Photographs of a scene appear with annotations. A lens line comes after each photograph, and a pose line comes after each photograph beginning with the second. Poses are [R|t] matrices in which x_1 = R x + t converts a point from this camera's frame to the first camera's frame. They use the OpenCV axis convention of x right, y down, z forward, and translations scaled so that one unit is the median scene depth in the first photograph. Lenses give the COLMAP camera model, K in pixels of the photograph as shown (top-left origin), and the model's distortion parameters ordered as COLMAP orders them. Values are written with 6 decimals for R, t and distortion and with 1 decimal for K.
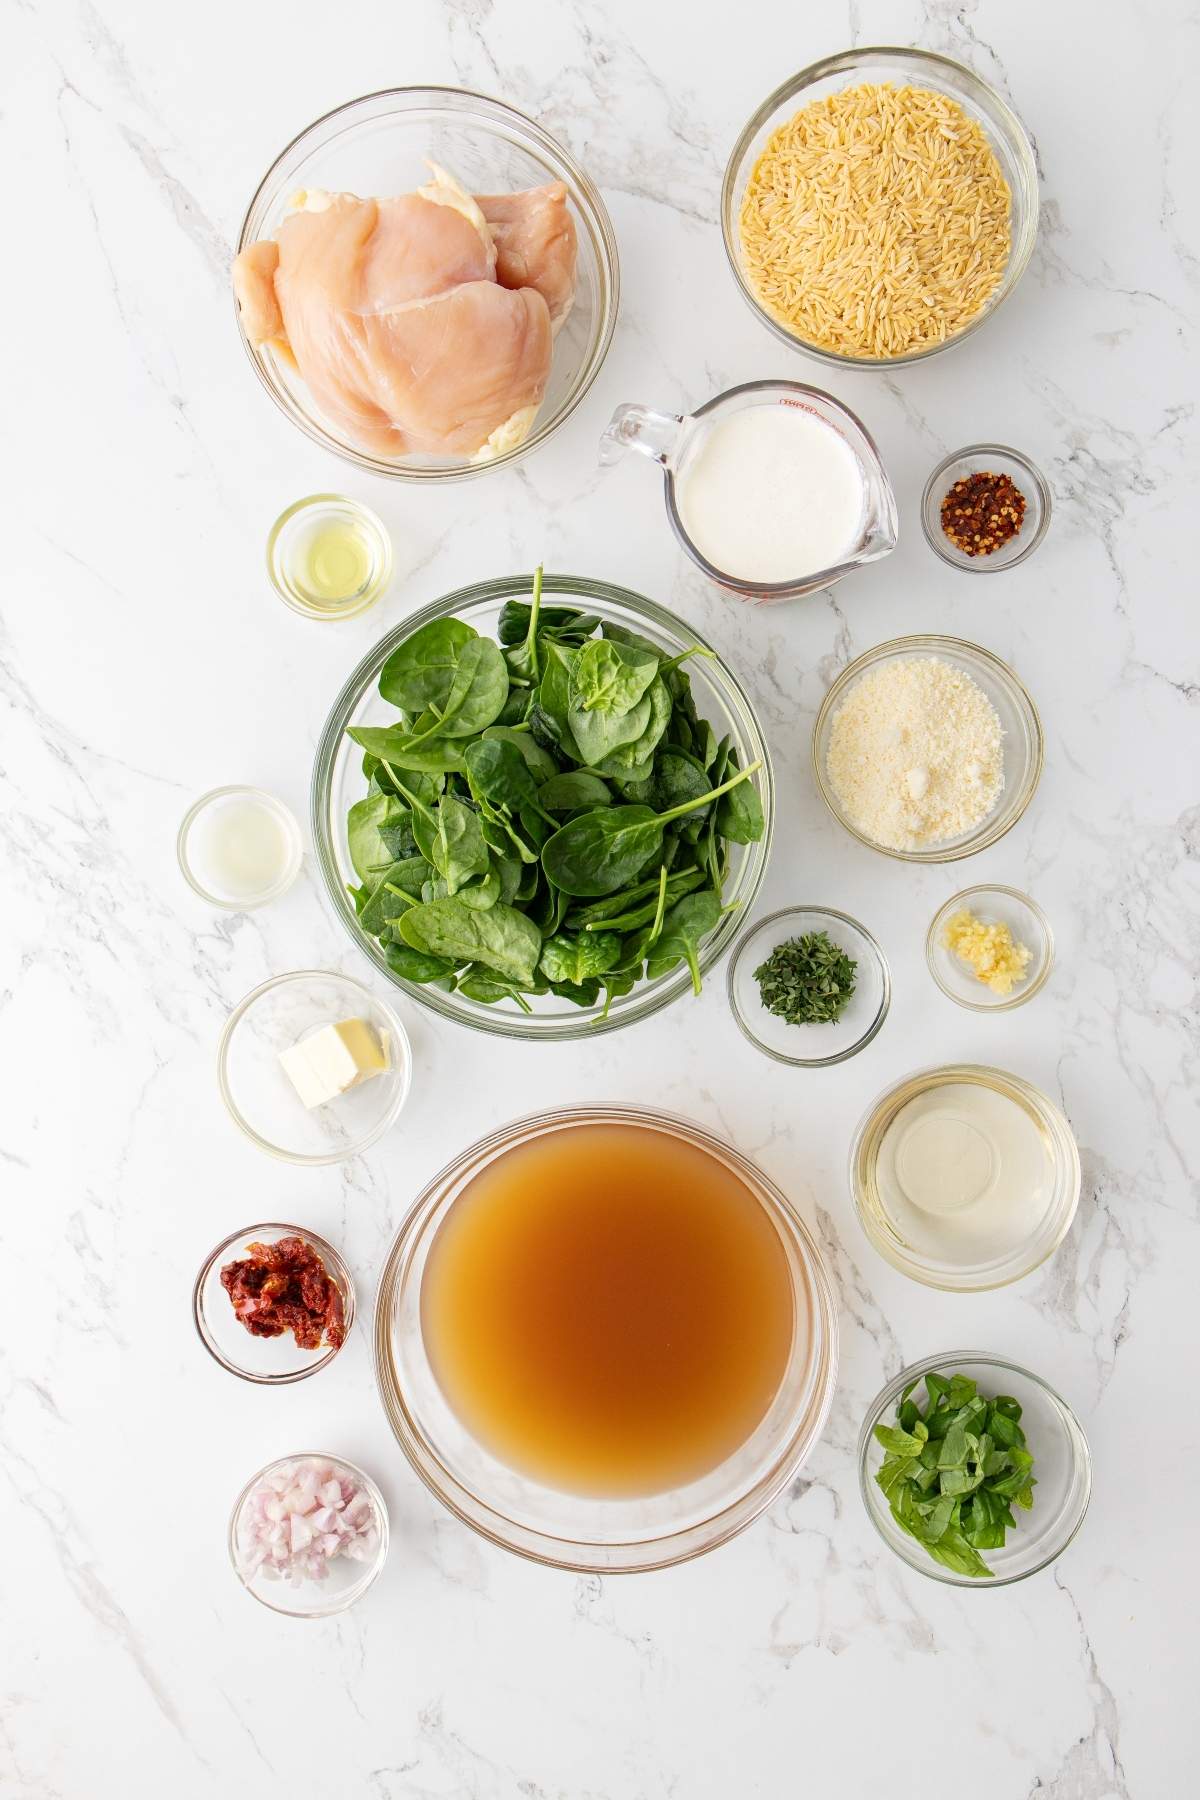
lens RADIAL K [[8900.8, 0, 491.6], [0, 8900.8, 1058.8], [0, 0, 1]] dist [2.300178, 0.000000]
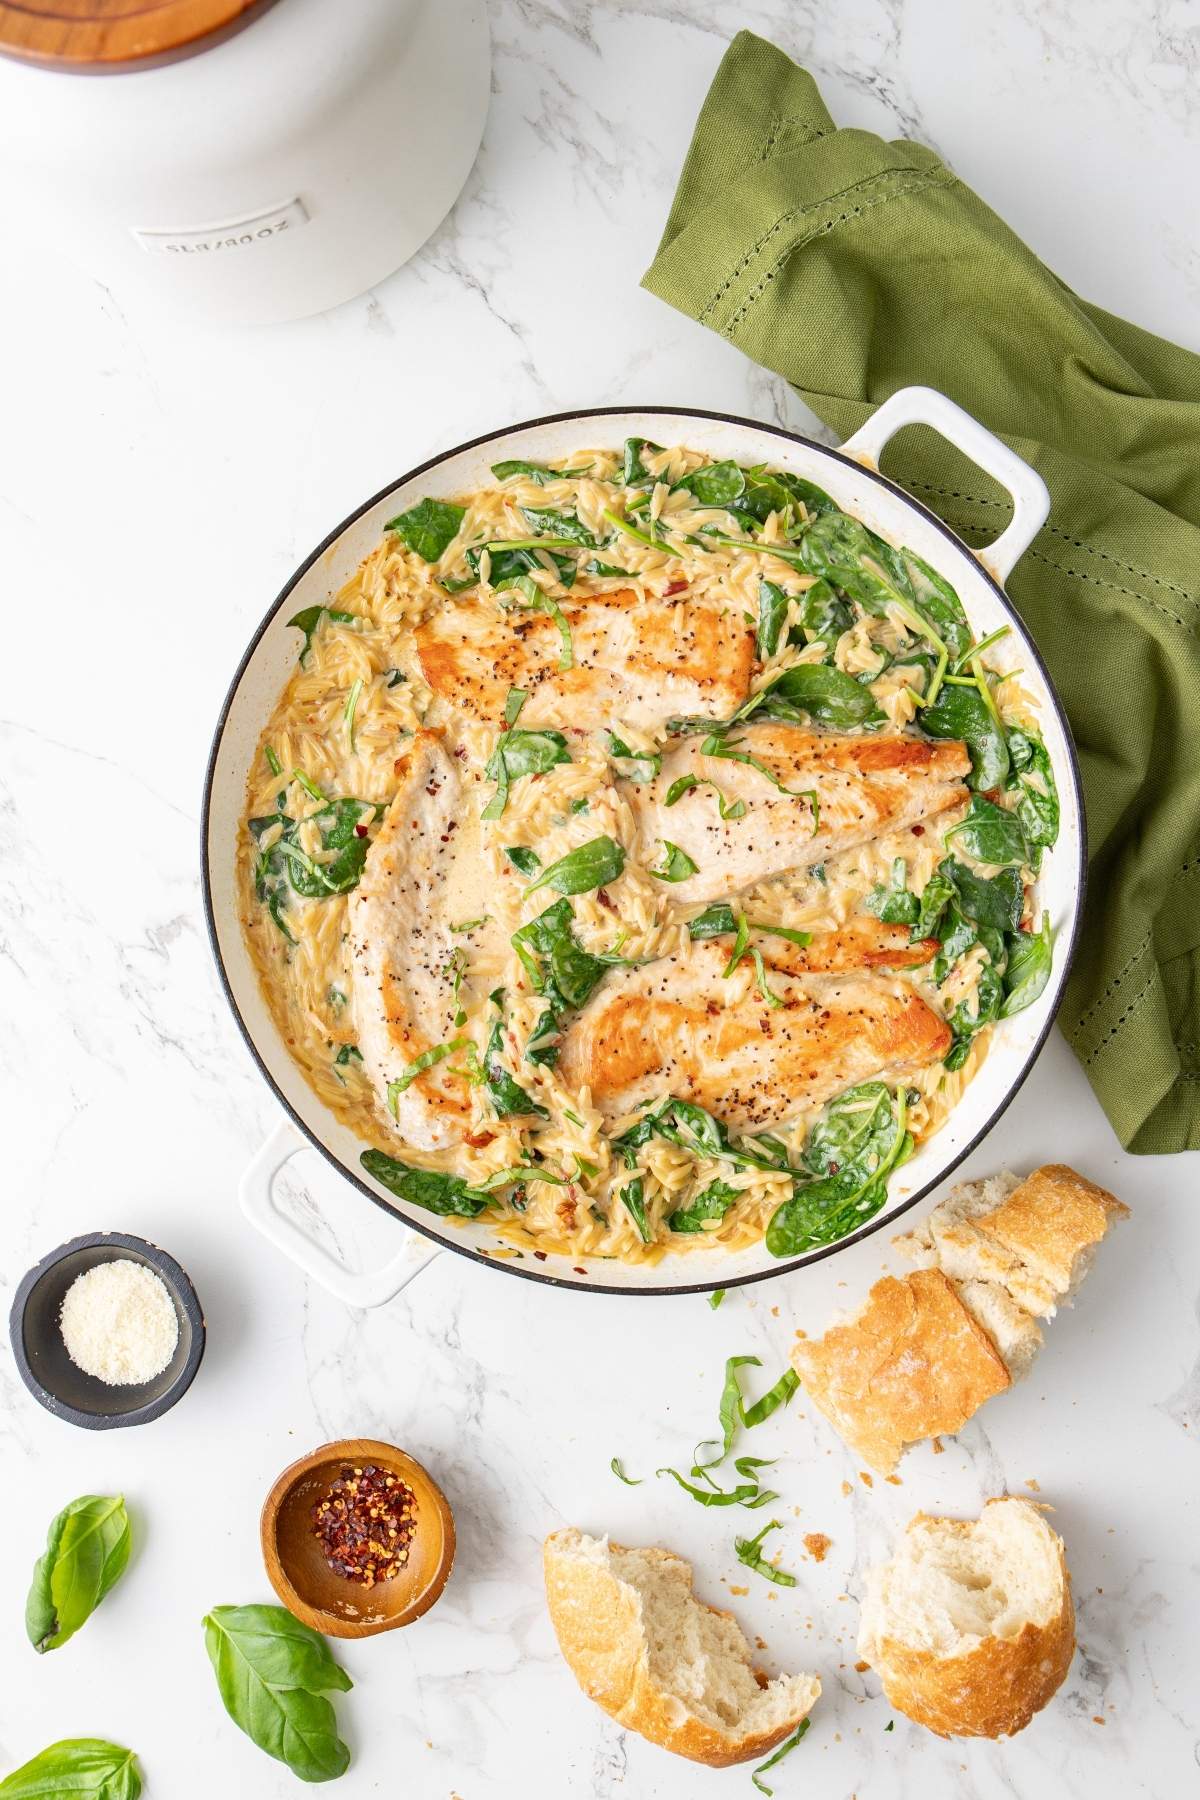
lens RADIAL K [[8900.8, 0, 492.0], [0, 8900.8, 1066.4], [0, 0, 1]] dist [2.300178, 0.000000]
pose [[0.999992, 0.003477, -0.001721, 0.001450], [-0.003475, 0.999993, 0.001197, -0.004099], [0.001725, -0.001191, 0.999998, 0.195543]]
